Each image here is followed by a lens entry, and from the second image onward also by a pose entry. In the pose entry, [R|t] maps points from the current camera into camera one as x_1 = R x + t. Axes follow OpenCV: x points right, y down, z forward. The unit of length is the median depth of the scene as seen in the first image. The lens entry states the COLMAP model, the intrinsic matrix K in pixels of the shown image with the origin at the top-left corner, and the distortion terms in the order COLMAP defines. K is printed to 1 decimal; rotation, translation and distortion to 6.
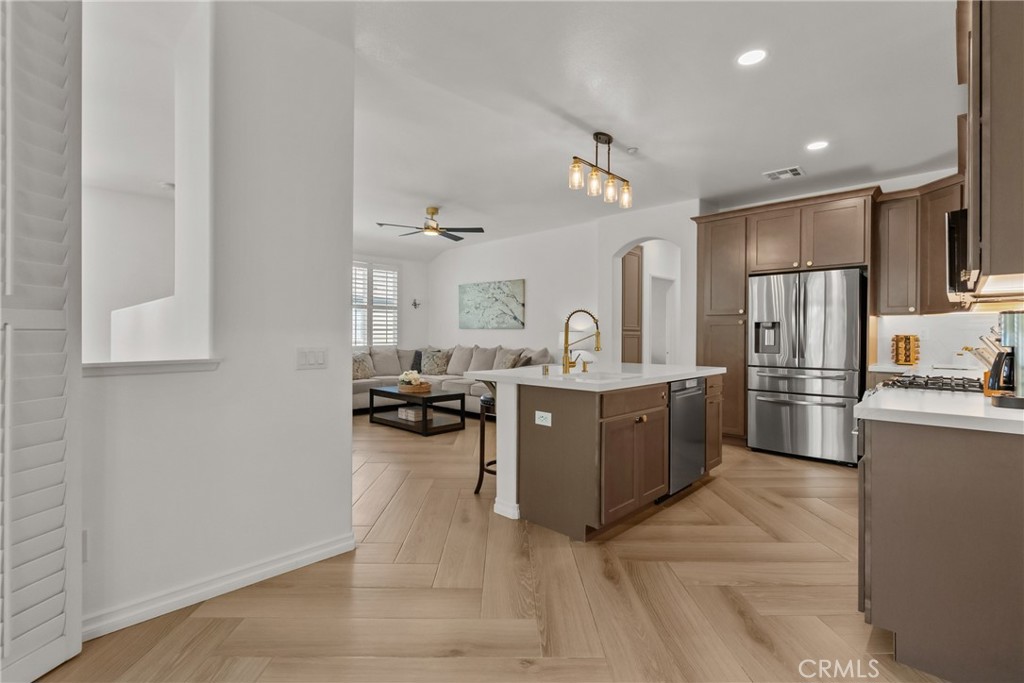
lens RADIAL K [[469.1, 0, 508.8], [0, 469.1, 337.8], [0, 0, 1]] dist [-0.002559, 0.000658]
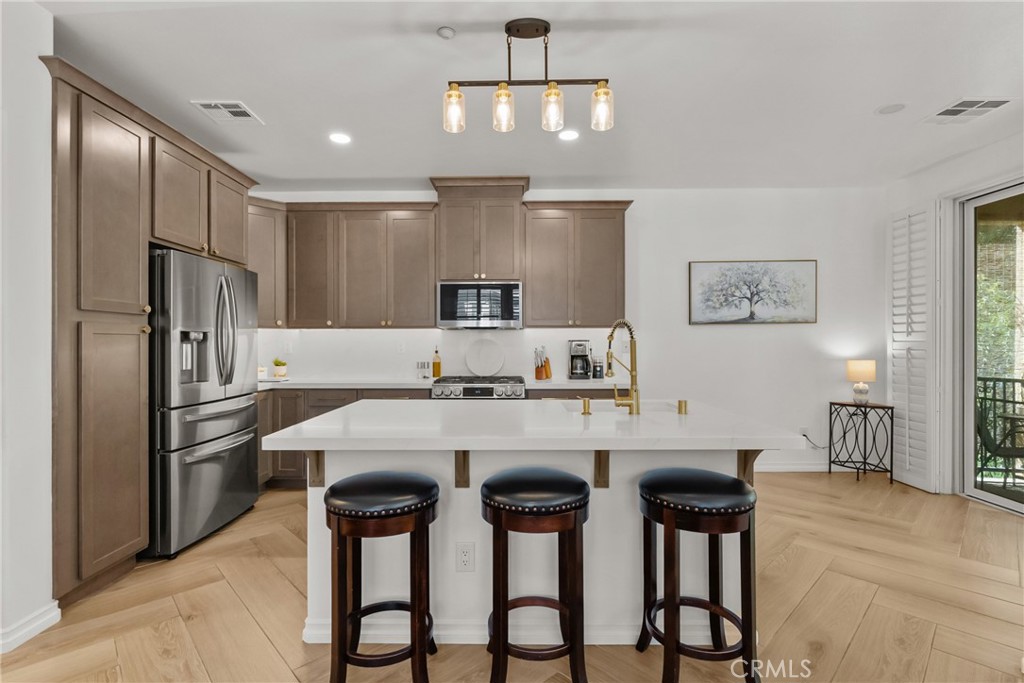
lens RADIAL K [[473.6, 0, 509.2], [0, 473.6, 343.2], [0, 0, 1]] dist [-0.002358, 0.001112]
pose [[-0.684782, -0.004255, 0.728736, -0.125342], [0.002075, 0.999968, 0.007789, -0.016030], [-0.728745, 0.006846, -0.684751, 0.798884]]
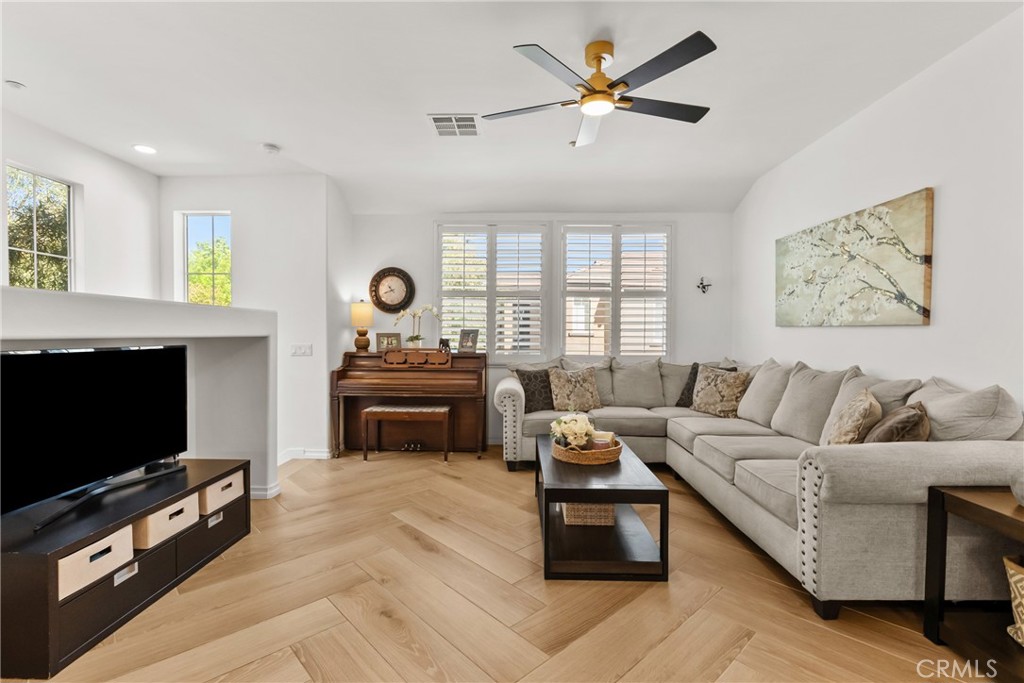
lens RADIAL K [[466.4, 0, 509.8], [0, 466.4, 343.5], [0, 0, 1]] dist [-0.002726, 0.001364]
pose [[0.673499, 0.014005, -0.739055, 0.089162], [-0.004922, 0.999883, 0.014461, -0.009432], [0.739172, -0.006102, 0.673490, 0.571571]]
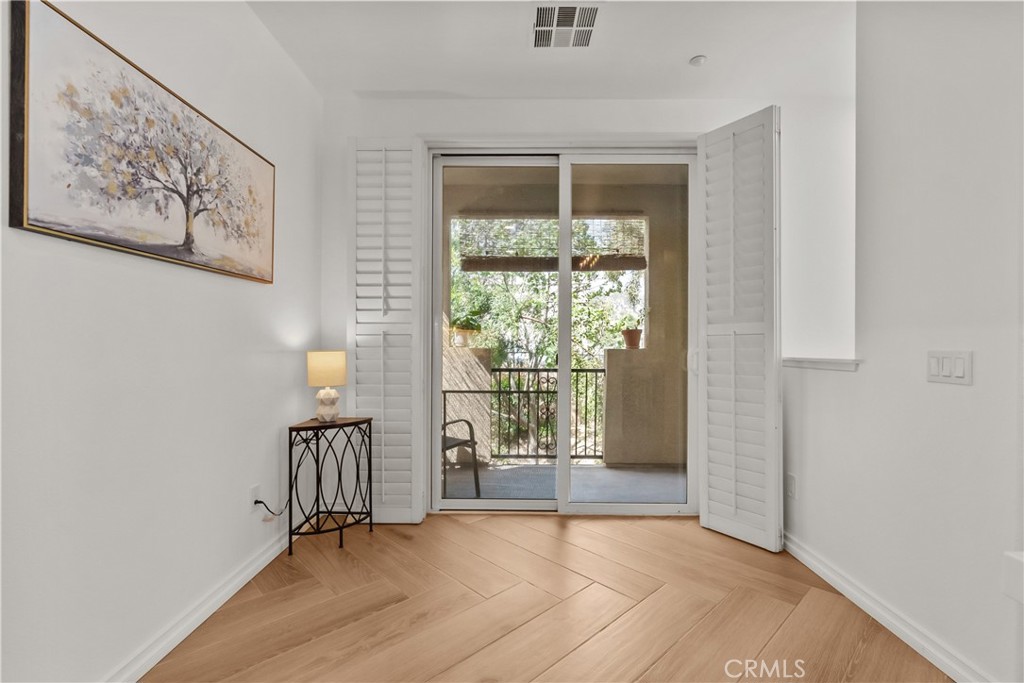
lens RADIAL K [[466.4, 0, 509.8], [0, 466.4, 343.5], [0, 0, 1]] dist [-0.002726, 0.001364]
pose [[-0.728437, -0.006899, -0.685078, 0.183359], [-0.009103, 0.999958, -0.000390, 0.005882], [0.685052, 0.005952, -0.728470, 0.390766]]
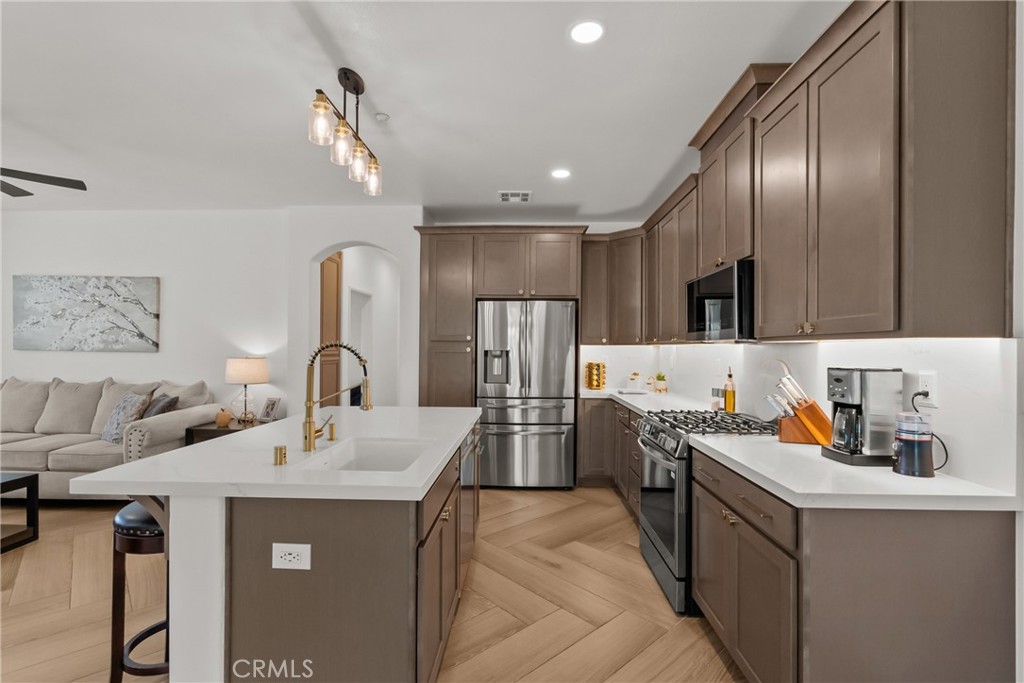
lens RADIAL K [[468.8, 0, 508.2], [0, 468.8, 348.5], [0, 0, 1]] dist [-0.001979, 0.000038]
pose [[0.747704, 0.000185, 0.664032, -0.040748], [0.000314, 1.000000, -0.000632, -0.026085], [-0.664032, 0.000682, 0.747704, 0.197787]]
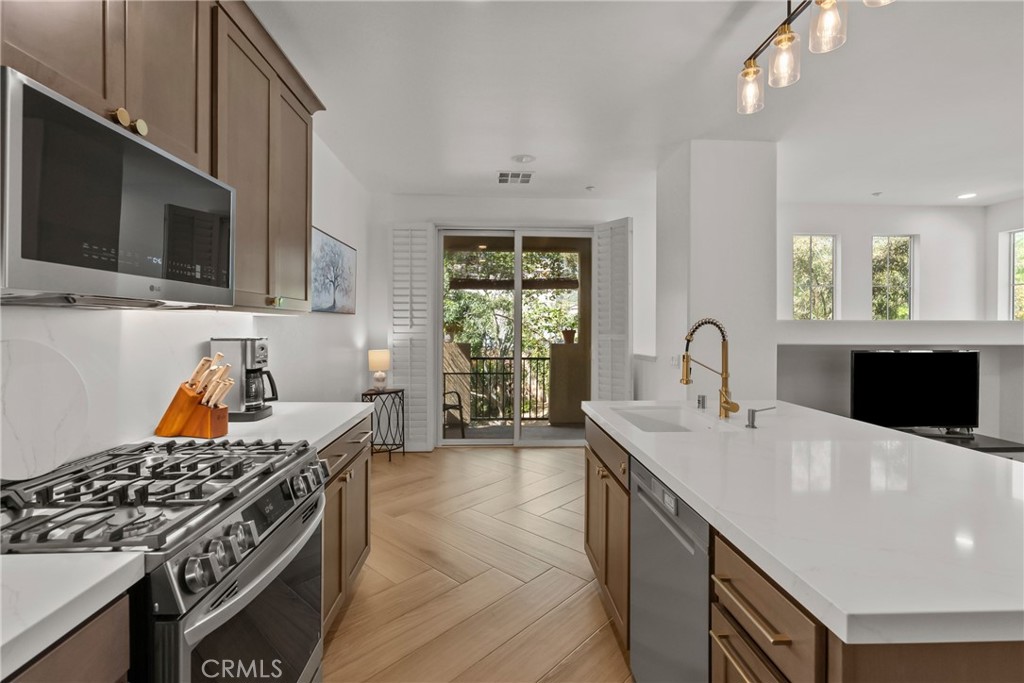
lens RADIAL K [[469.7, 0, 506.6], [0, 469.7, 329.1], [0, 0, 1]] dist [0.000110, 0.000253]
pose [[-0.689491, -0.003203, -0.724287, 0.404062], [-0.009580, 0.999943, 0.004698, -0.023721], [0.724231, 0.010178, -0.689482, 0.614857]]
